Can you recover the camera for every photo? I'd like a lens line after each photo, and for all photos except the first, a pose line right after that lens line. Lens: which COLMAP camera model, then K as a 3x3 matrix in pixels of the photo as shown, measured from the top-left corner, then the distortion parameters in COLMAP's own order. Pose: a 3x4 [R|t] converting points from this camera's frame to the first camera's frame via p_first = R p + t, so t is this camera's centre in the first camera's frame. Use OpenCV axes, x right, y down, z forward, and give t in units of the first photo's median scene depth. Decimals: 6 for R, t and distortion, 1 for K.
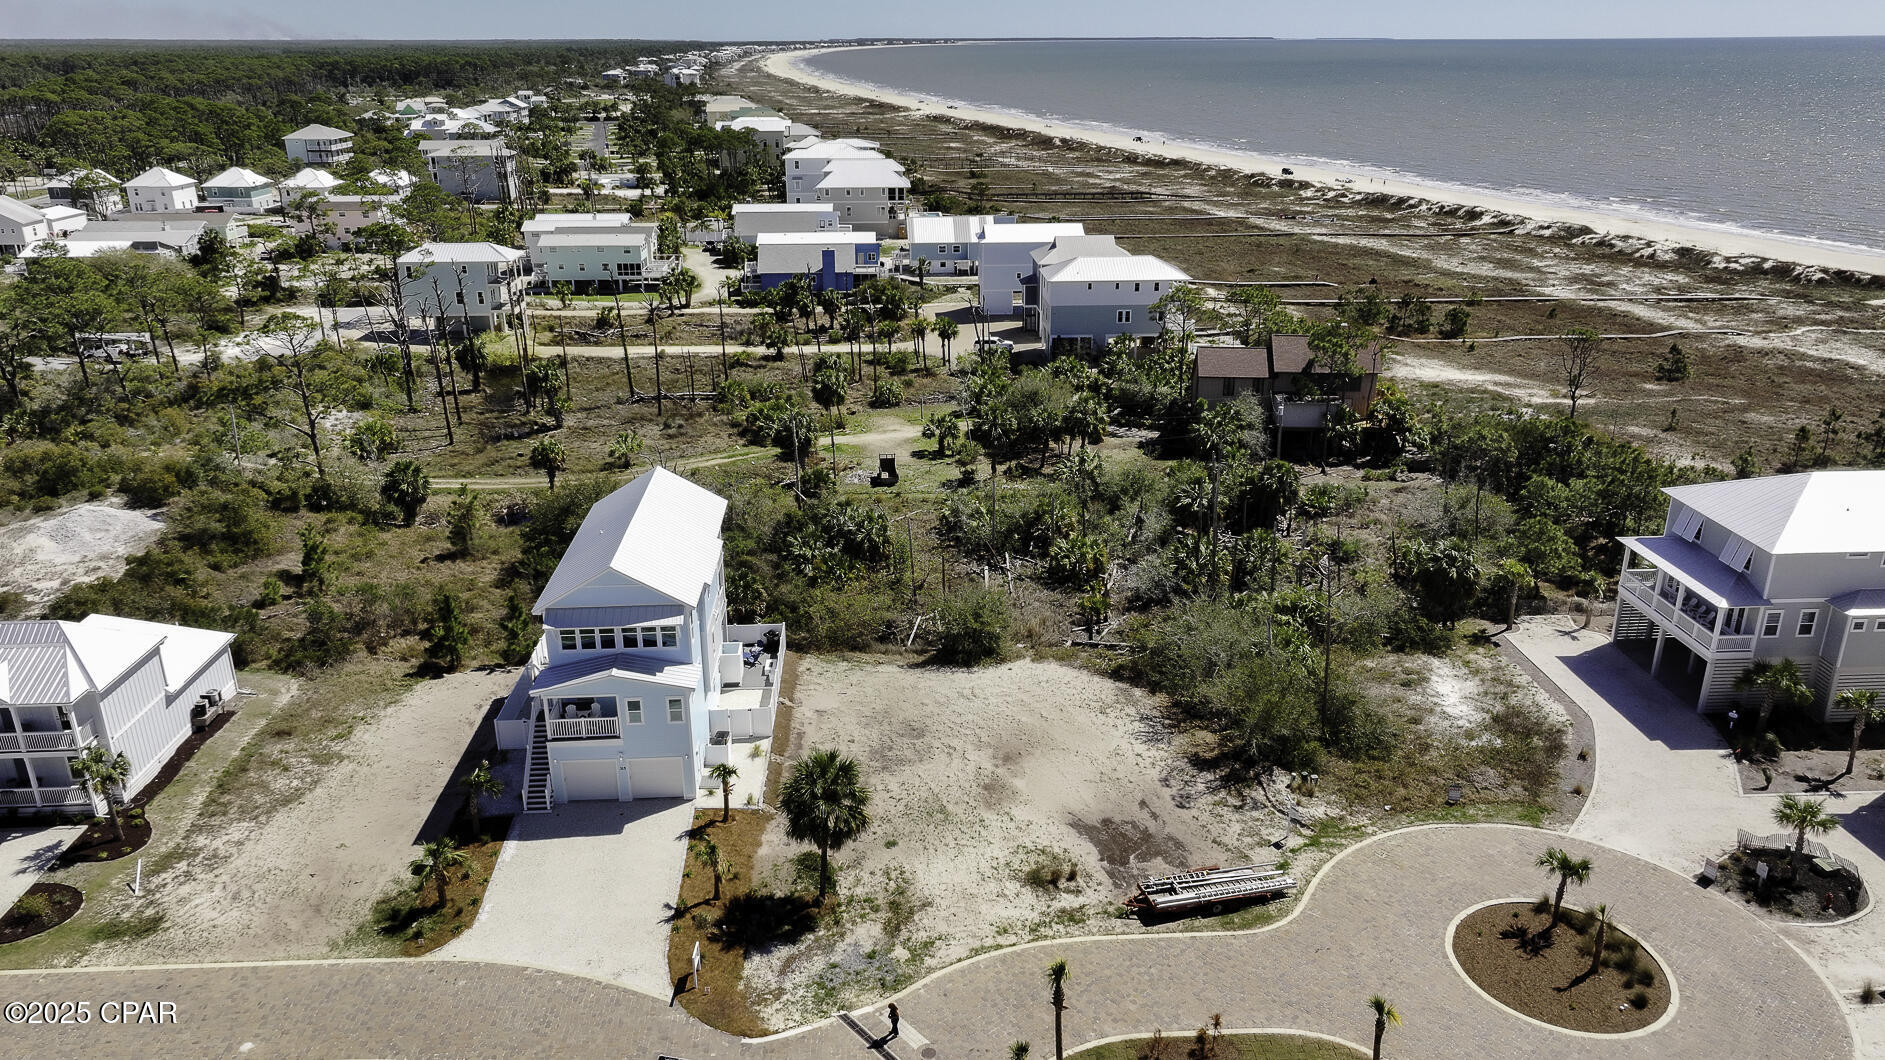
lens RADIAL K [[1314.1, 0, 948.3], [0, 1314.1, 531.6], [0, 0, 1]] dist [-0.000288, 0.015547]
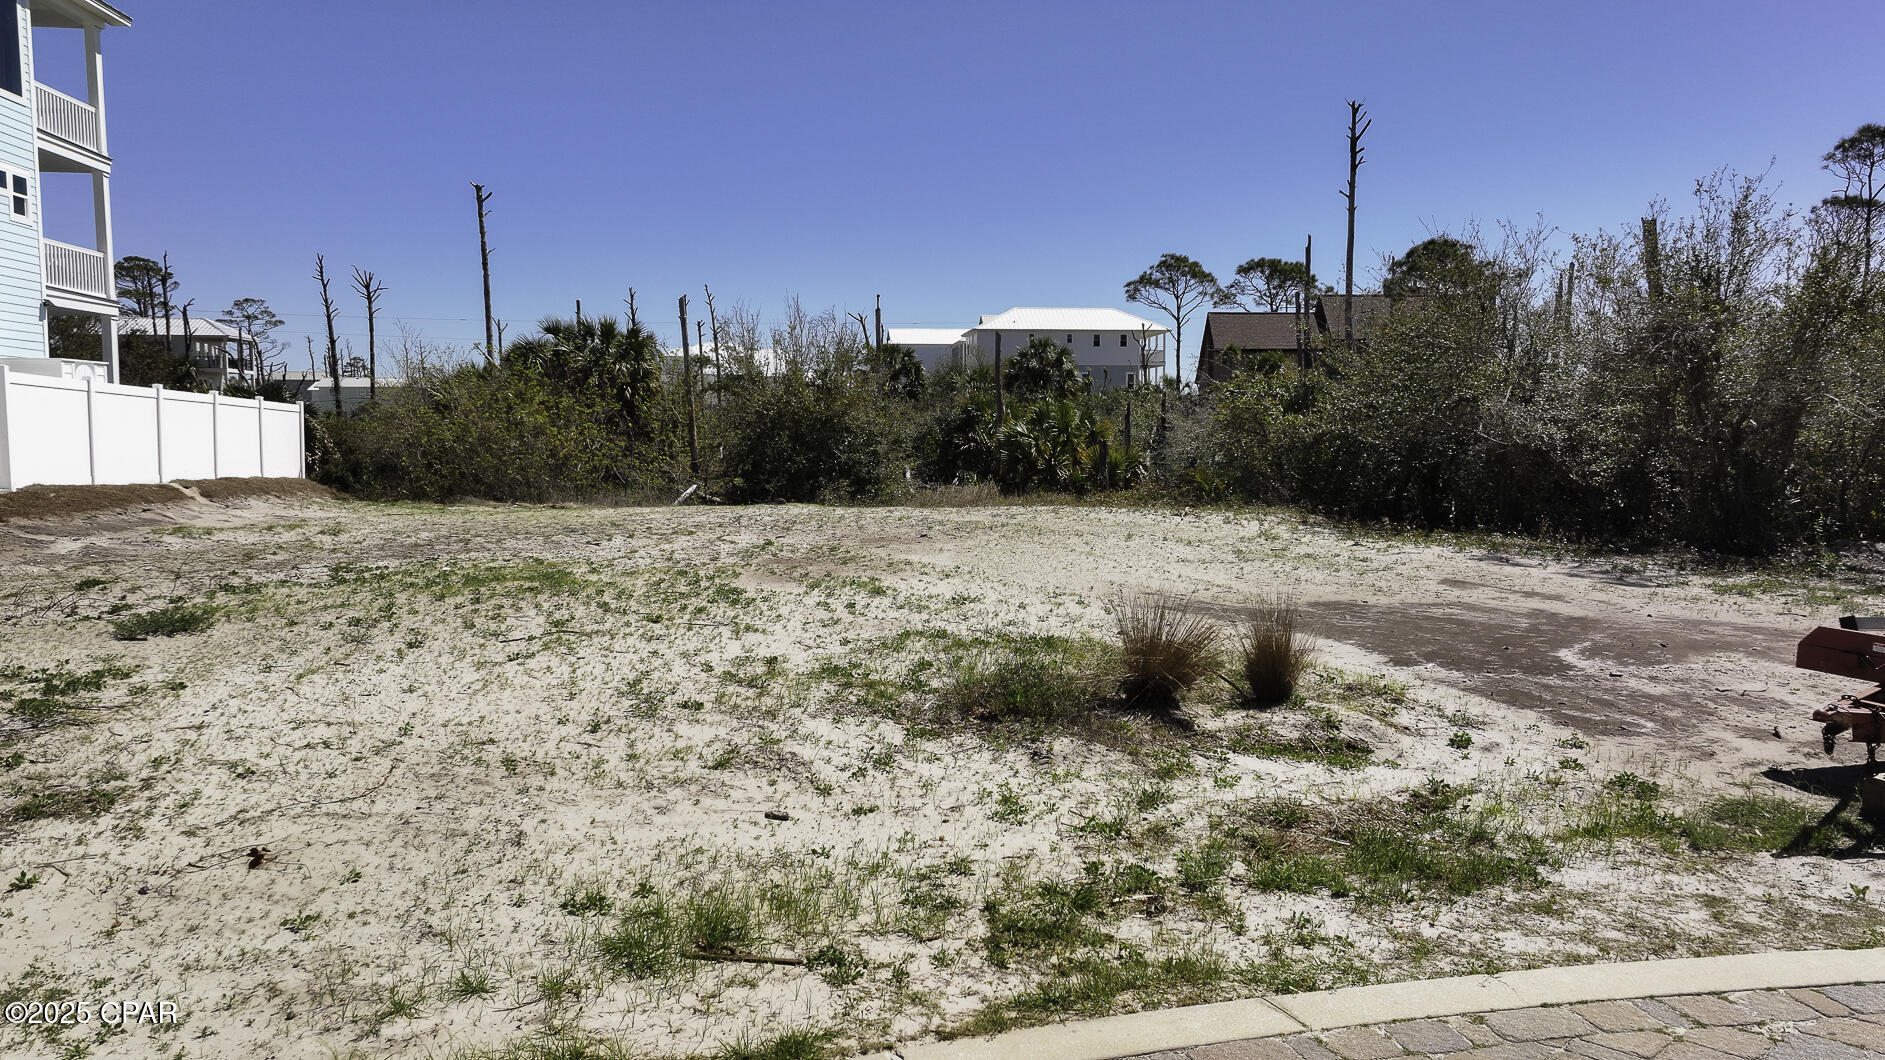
lens RADIAL K [[1314.1, 0, 948.3], [0, 1314.1, 531.6], [0, 0, 1]] dist [-0.000288, 0.015547]
pose [[0.998701, 0.002095, 0.050902, 0.048546], [0.011730, 0.962851, -0.269778, 0.269816], [-0.049576, 0.270025, 0.961576, 0.812132]]
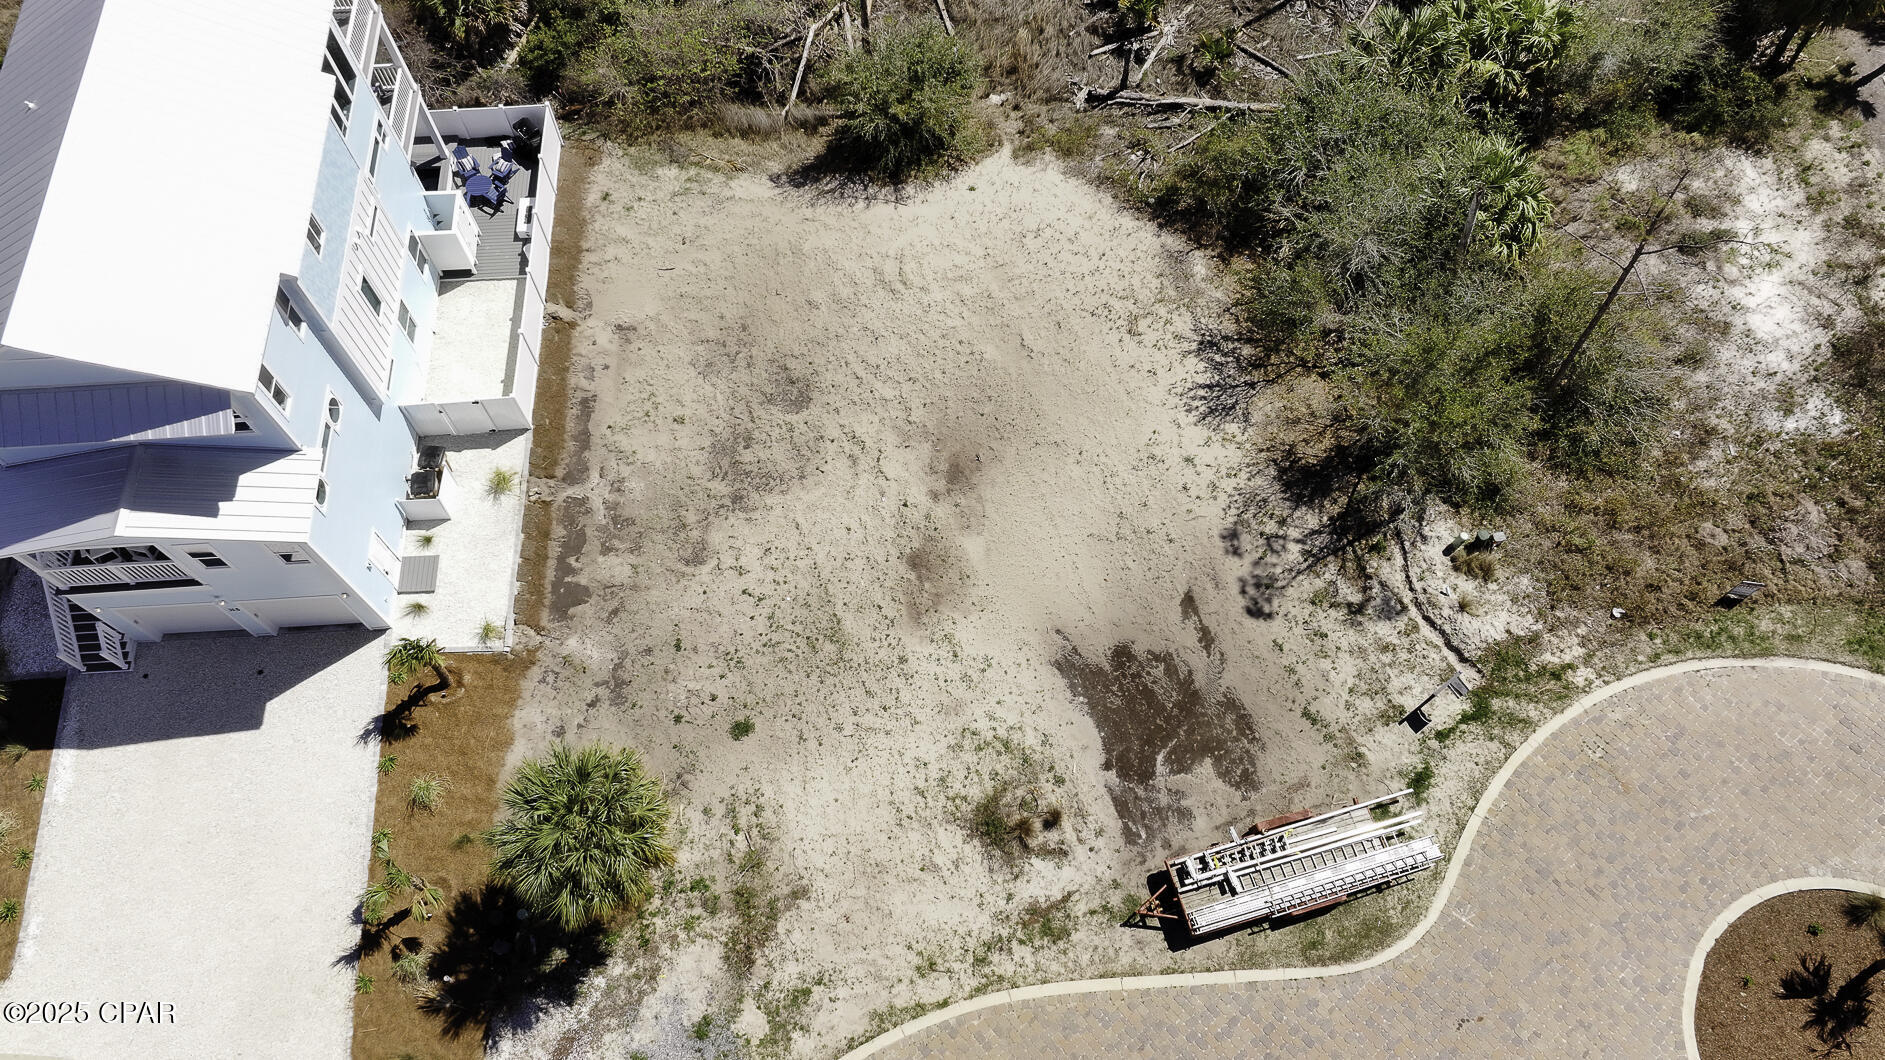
lens RADIAL K [[1314.1, 0, 948.3], [0, 1314.1, 531.6], [0, 0, 1]] dist [-0.000288, 0.015547]
pose [[0.999993, -0.003667, 0.001180, 0.045333], [0.001869, 0.729741, 0.683721, -0.212464], [-0.003368, -0.683714, 0.729742, 0.630624]]
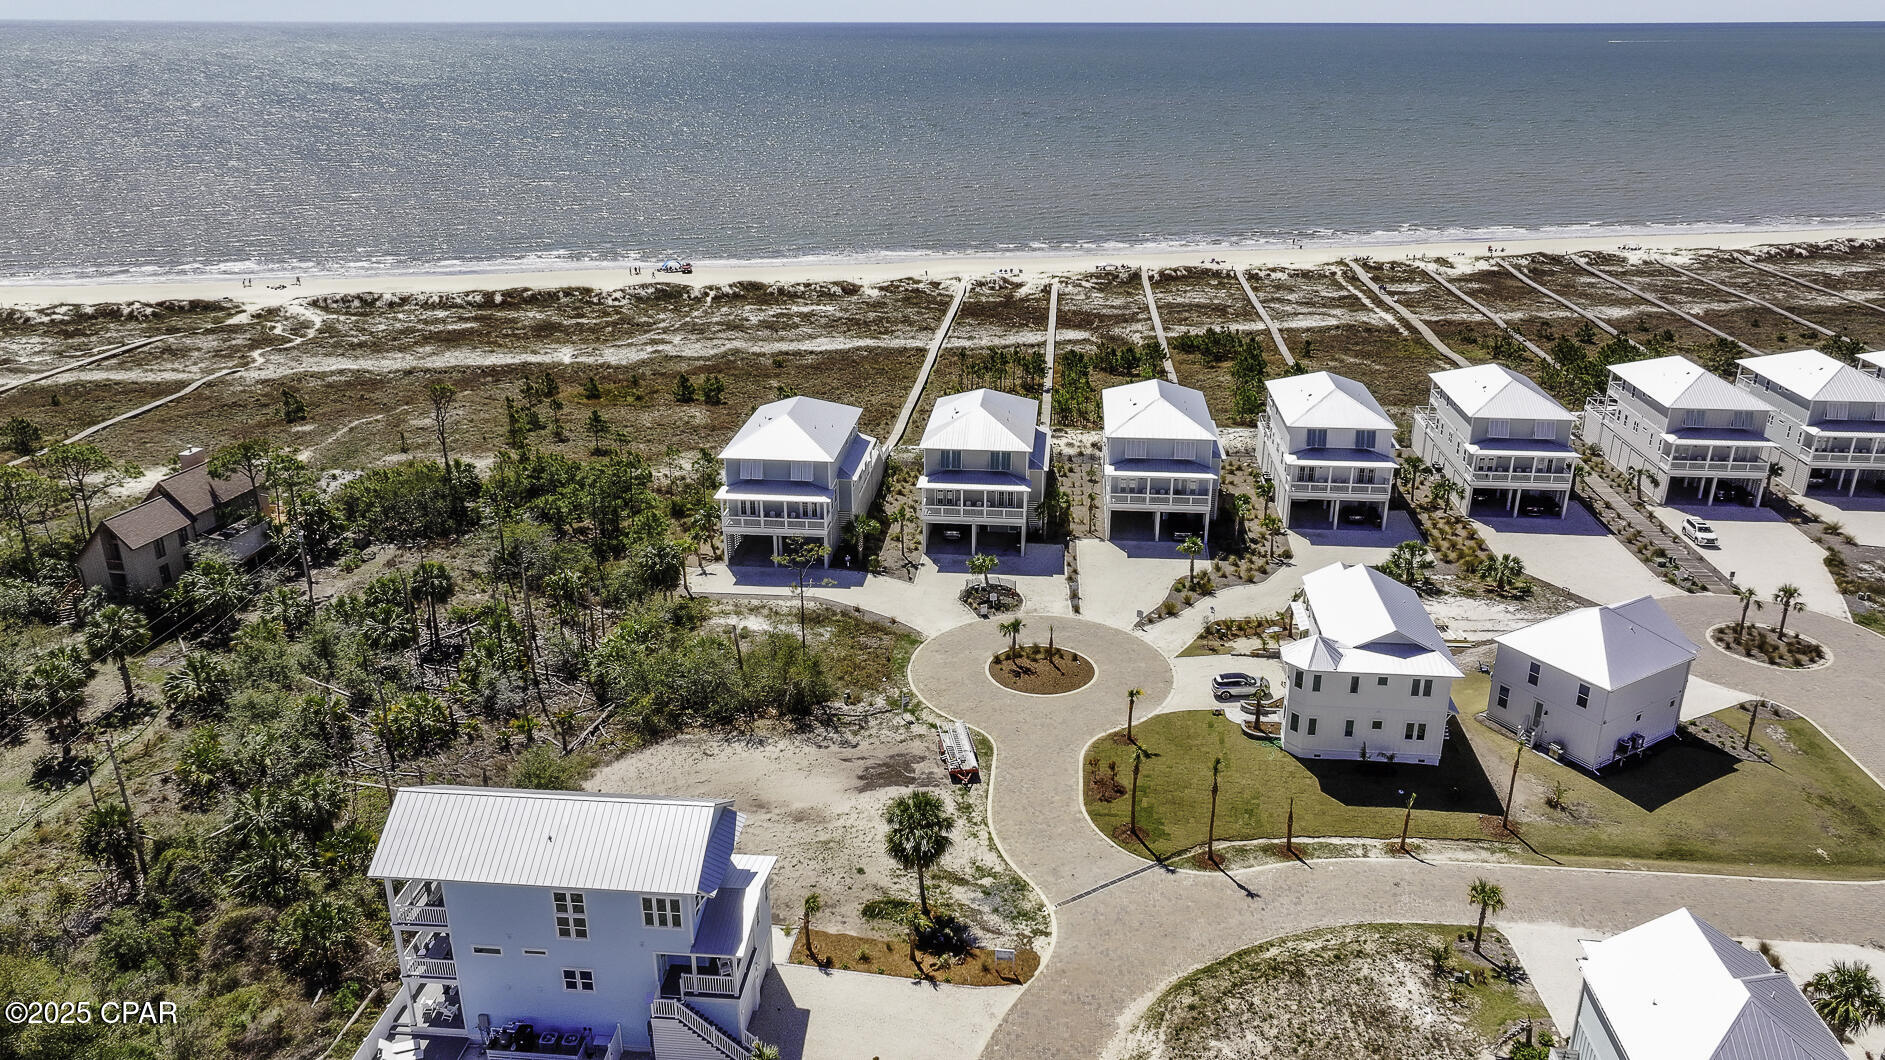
lens RADIAL K [[1314.1, 0, 948.3], [0, 1314.1, 531.6], [0, 0, 1]] dist [-0.000288, 0.015547]
pose [[0.146866, -0.353541, 0.923818, -1.057176], [0.344824, 0.893658, 0.287180, -0.376260], [-0.927106, 0.276378, 0.253158, 0.507636]]
